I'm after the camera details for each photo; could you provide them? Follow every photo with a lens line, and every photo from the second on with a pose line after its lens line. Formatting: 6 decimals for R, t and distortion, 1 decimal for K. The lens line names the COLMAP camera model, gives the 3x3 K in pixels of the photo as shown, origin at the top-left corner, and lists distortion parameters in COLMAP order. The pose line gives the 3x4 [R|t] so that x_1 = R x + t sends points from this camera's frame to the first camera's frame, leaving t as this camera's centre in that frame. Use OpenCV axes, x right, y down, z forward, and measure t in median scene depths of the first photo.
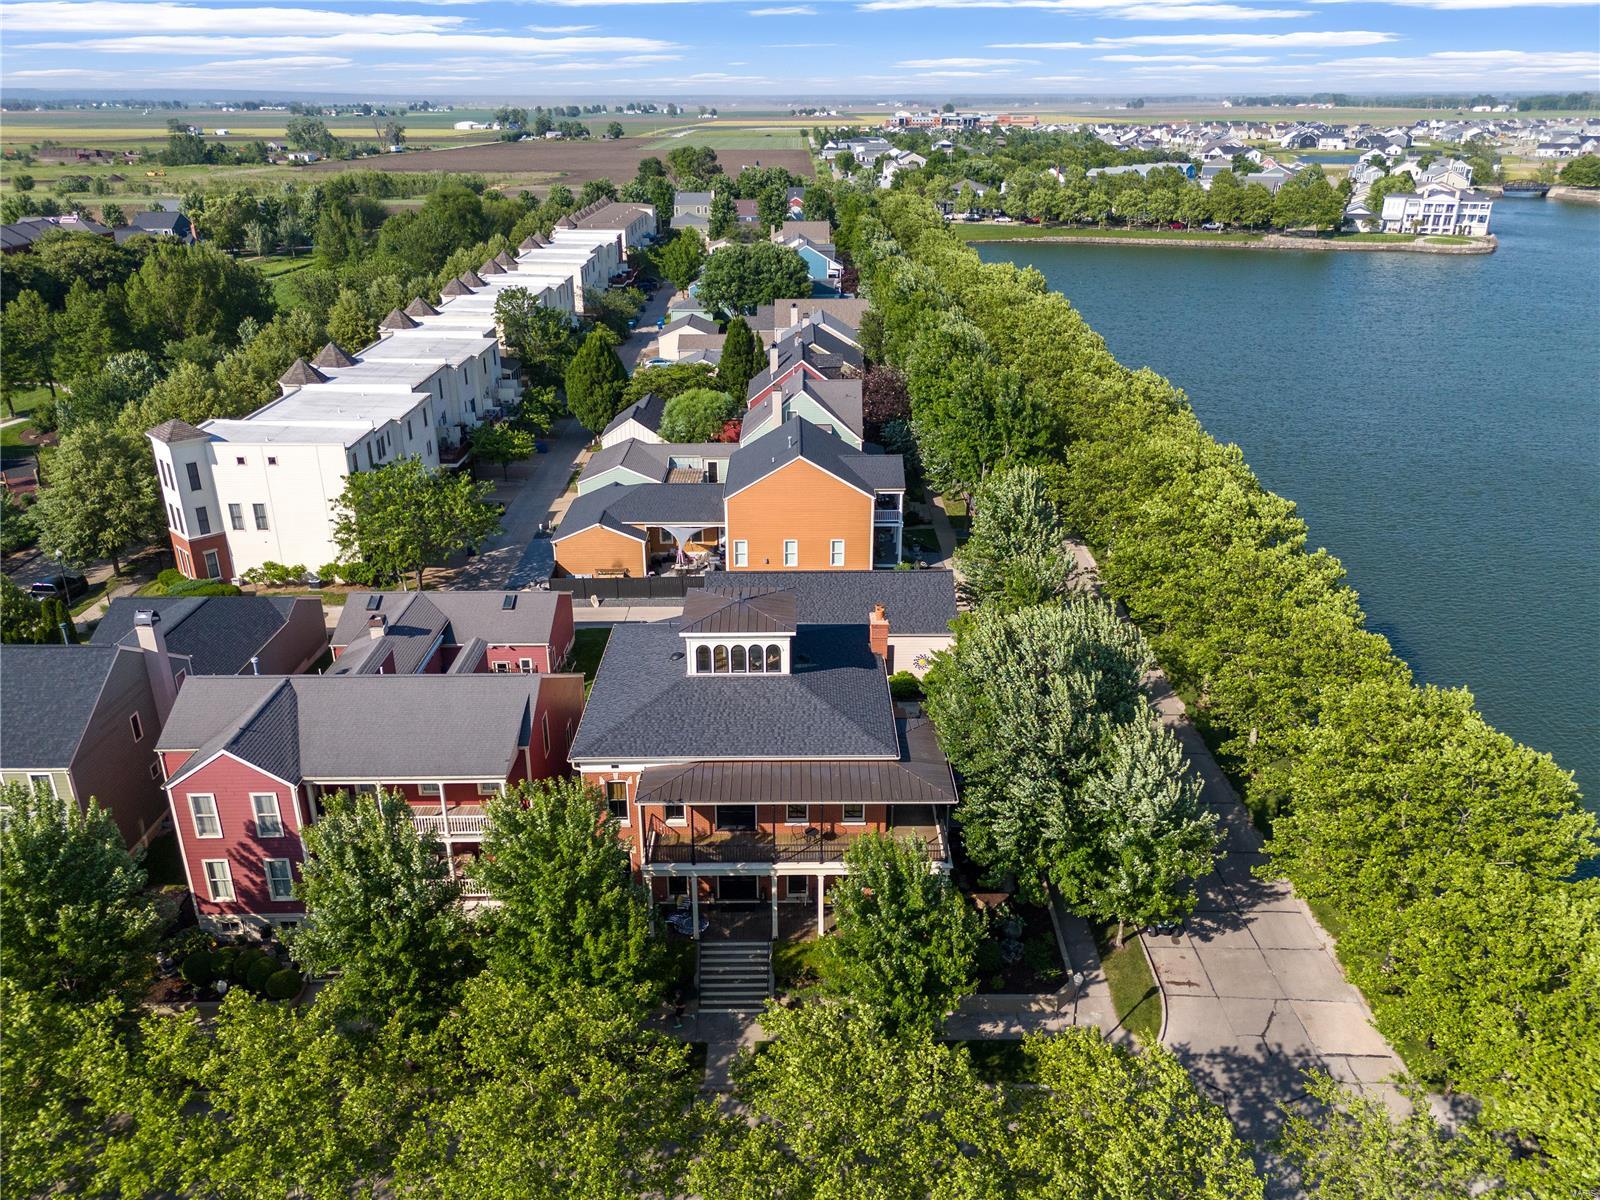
lens RADIAL K [[1187.2, 0, 815.5], [0, 1187.2, 602.6], [0, 0, 1]] dist [0.068402, -0.067512]
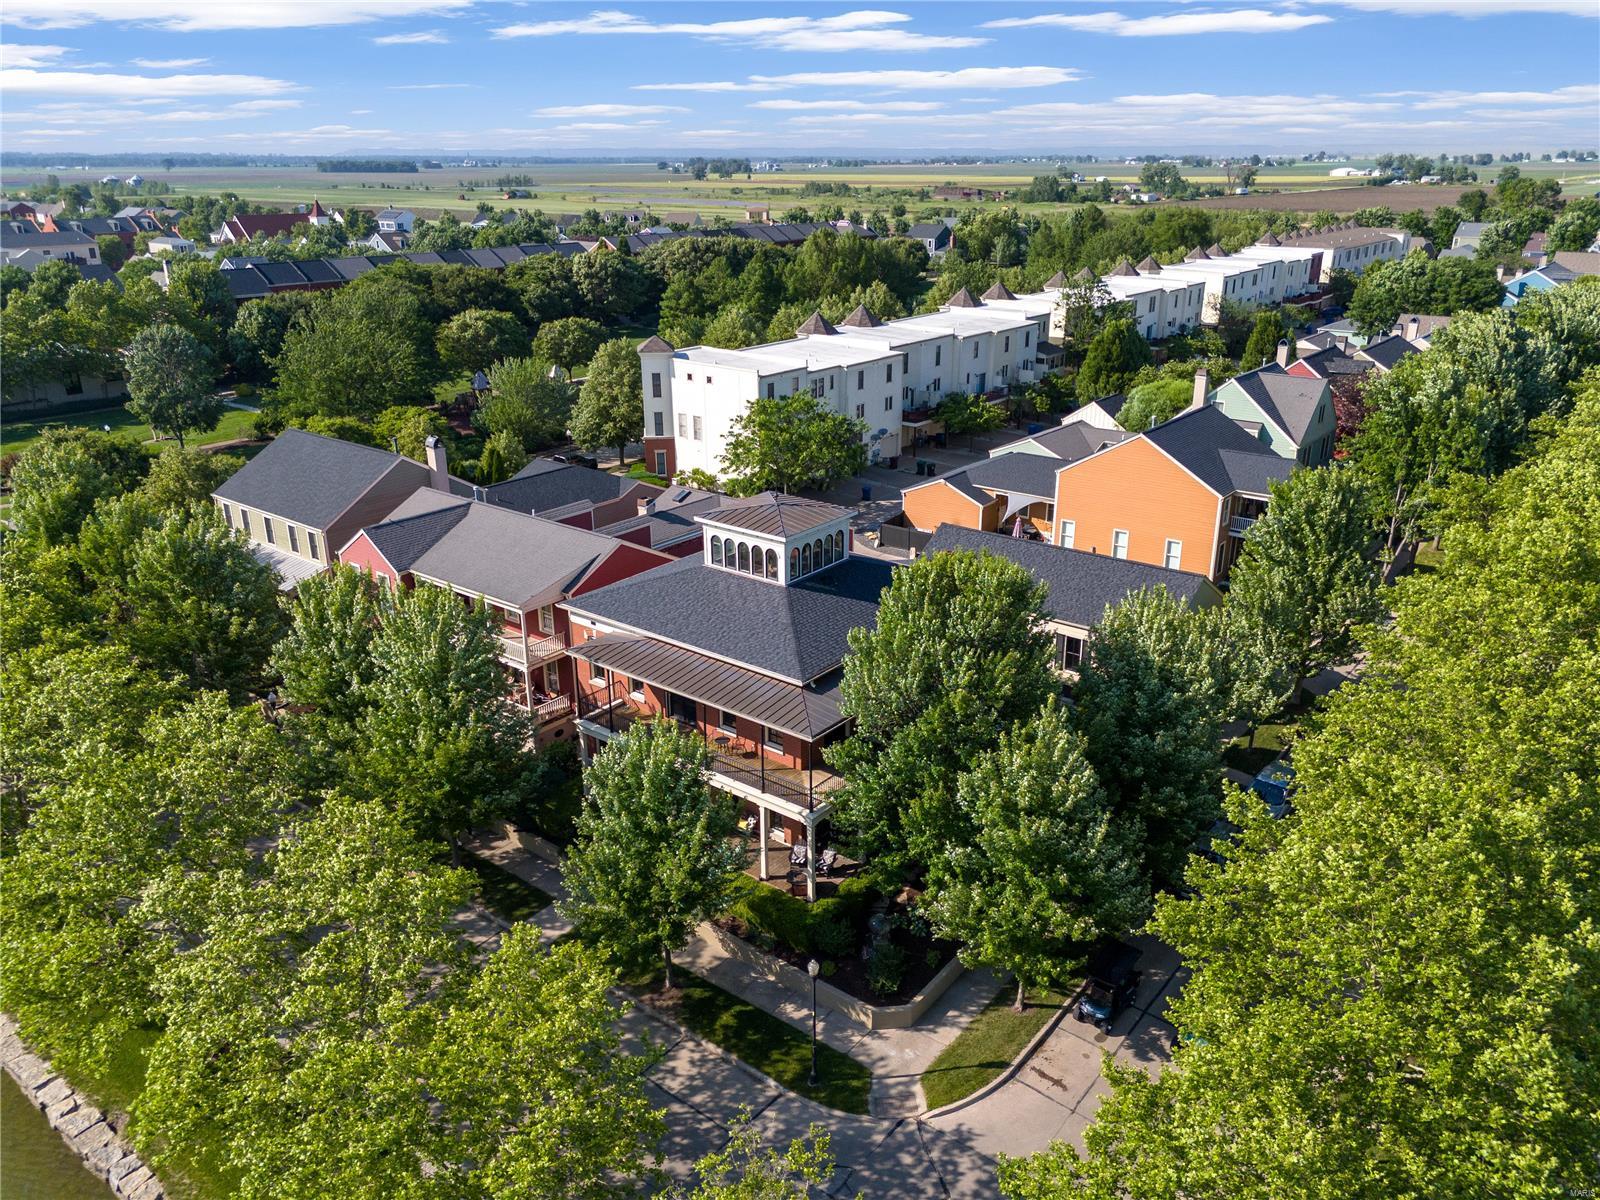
lens RADIAL K [[1187.2, 0, 815.5], [0, 1187.2, 602.6], [0, 0, 1]] dist [0.068402, -0.067512]
pose [[0.775507, 0.216994, -0.592876, 0.342579], [-0.240969, 0.969720, 0.039722, 0.018779], [0.583543, 0.112060, 0.804313, 0.160826]]
